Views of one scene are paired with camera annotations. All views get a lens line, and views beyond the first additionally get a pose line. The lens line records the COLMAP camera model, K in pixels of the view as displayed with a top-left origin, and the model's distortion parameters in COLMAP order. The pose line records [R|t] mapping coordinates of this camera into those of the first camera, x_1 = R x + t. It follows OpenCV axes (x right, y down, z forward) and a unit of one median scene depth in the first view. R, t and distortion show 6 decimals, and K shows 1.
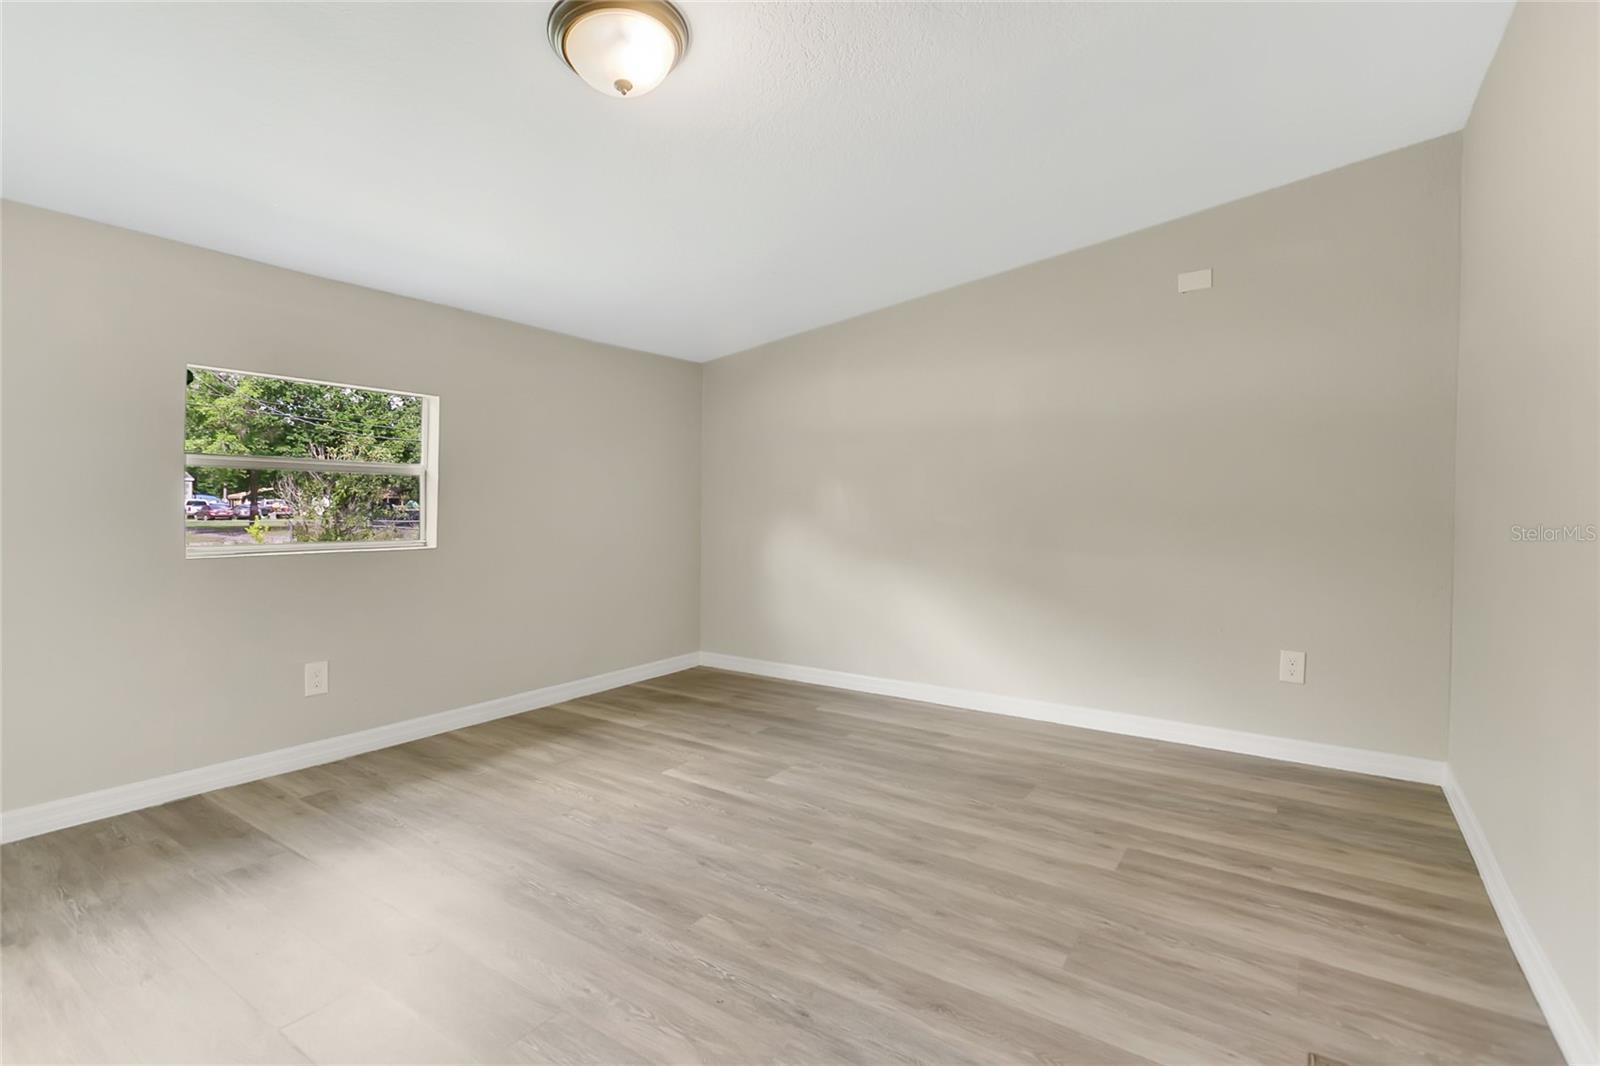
lens RADIAL K [[773.7, 0, 786.4], [0, 773.7, 528.3], [0, 0, 1]] dist [0.000312, 0.000253]
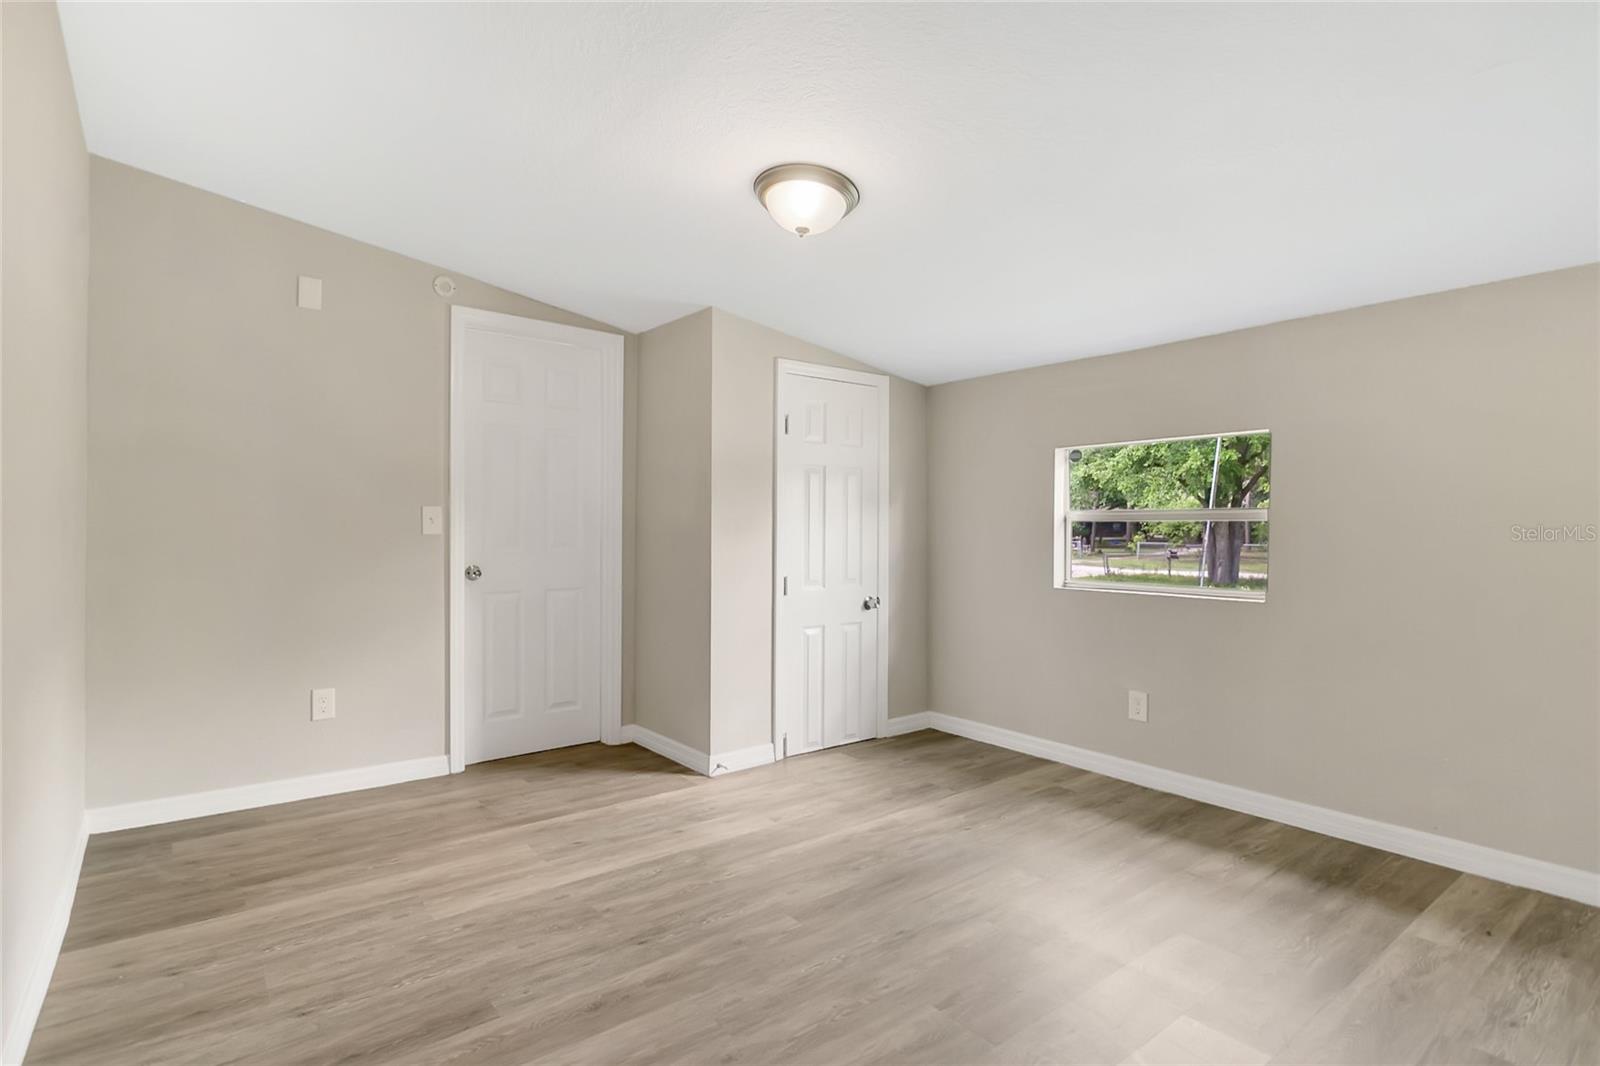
lens RADIAL K [[773.7, 0, 785.9], [0, 773.7, 534.1], [0, 0, 1]] dist [0.000312, 0.000253]
pose [[-0.294055, -0.003764, -0.955781, 0.683645], [-0.040904, 0.999126, 0.008650, -0.053537], [0.954913, 0.041639, -0.293952, 0.893049]]
